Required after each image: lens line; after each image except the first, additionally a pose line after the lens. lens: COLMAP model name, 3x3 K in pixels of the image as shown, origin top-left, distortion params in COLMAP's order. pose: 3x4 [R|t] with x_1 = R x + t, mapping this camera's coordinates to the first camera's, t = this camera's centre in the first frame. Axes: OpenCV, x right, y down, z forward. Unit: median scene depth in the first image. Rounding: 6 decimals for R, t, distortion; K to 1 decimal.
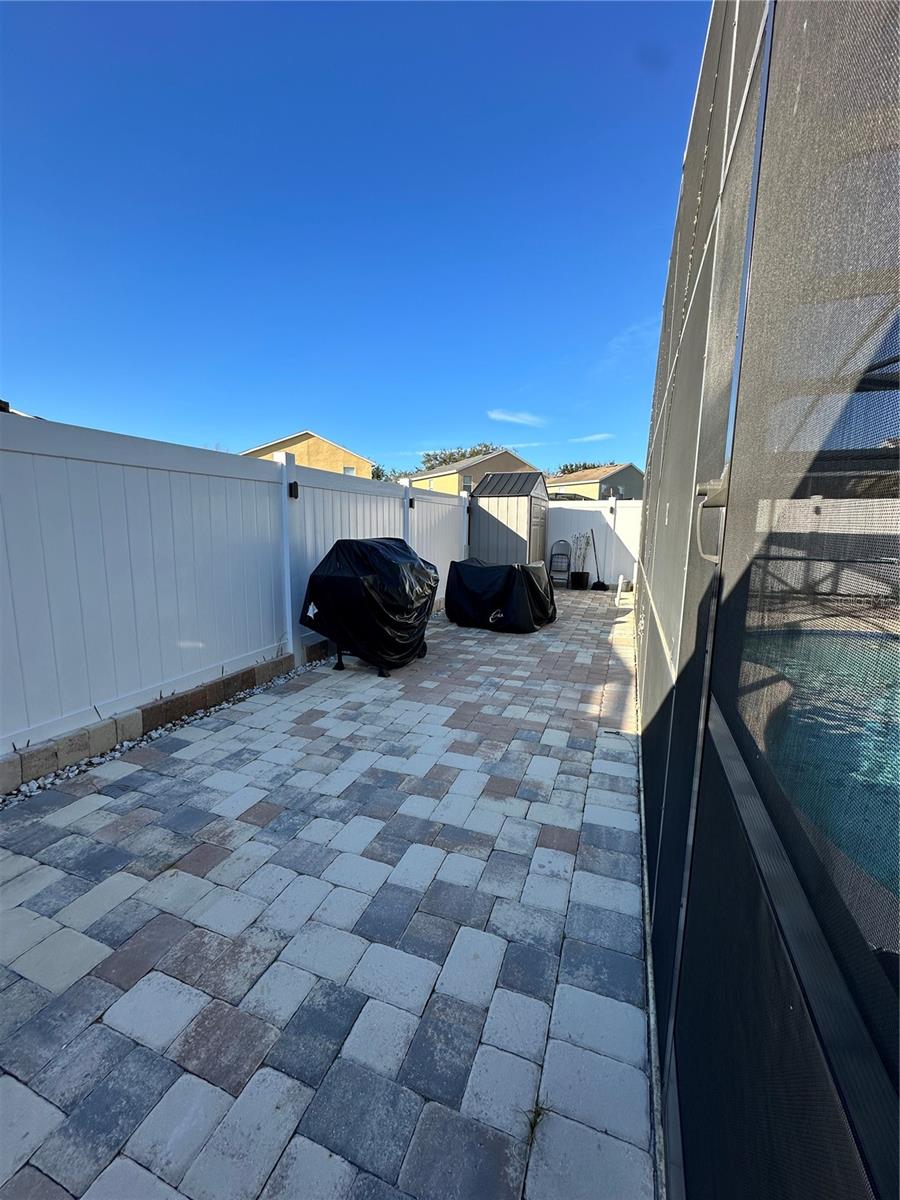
lens RADIAL K [[483.1, 0, 450.0], [0, 483.1, 600.0], [0, 0, 1]] dist [-0.000198, -0.000016]
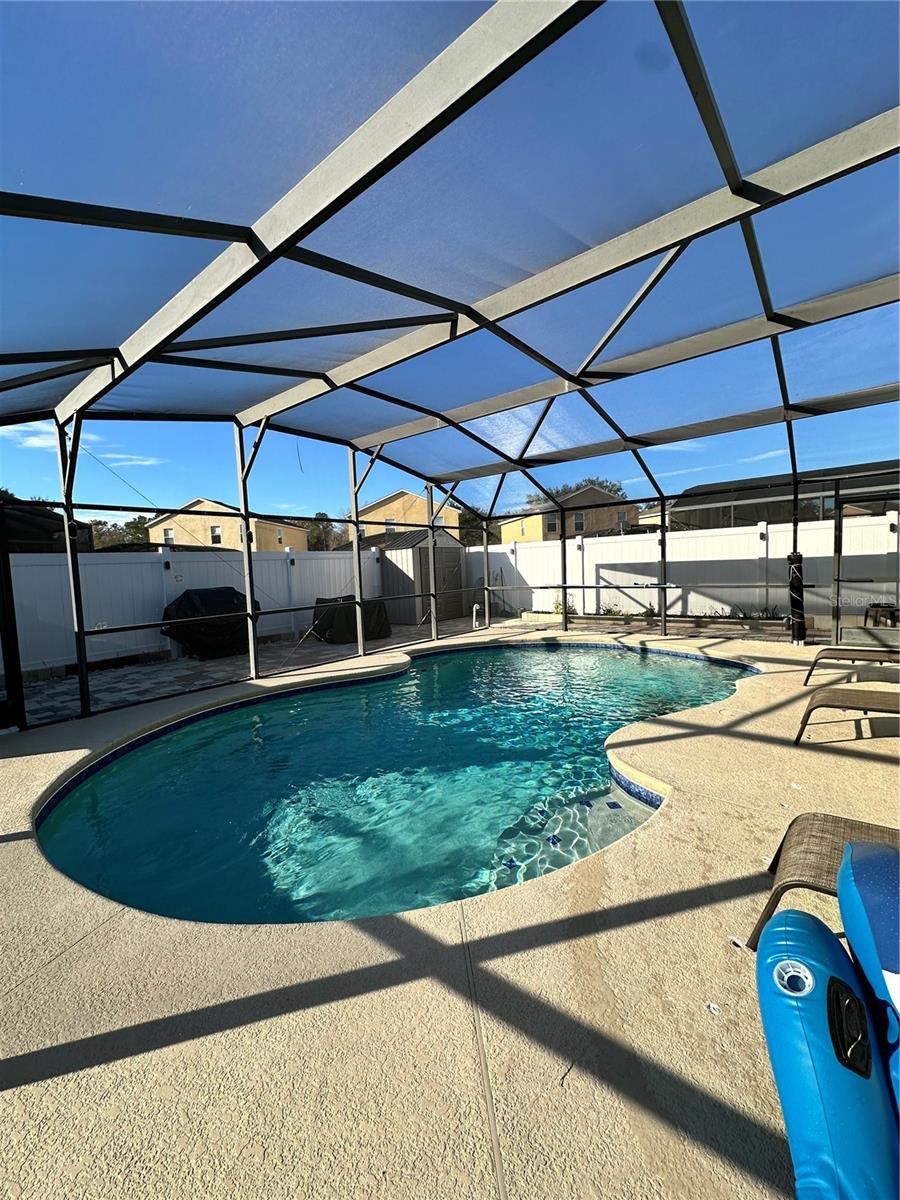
lens RADIAL K [[474.4, 0, 450.0], [0, 474.4, 600.0], [0, 0, 1]] dist [-0.015070, 0.000023]
pose [[0.950415, -0.030405, -0.309495, 0.647180], [0.006285, 0.996884, -0.078634, 0.034732], [0.310922, 0.072790, 0.947644, -0.210329]]
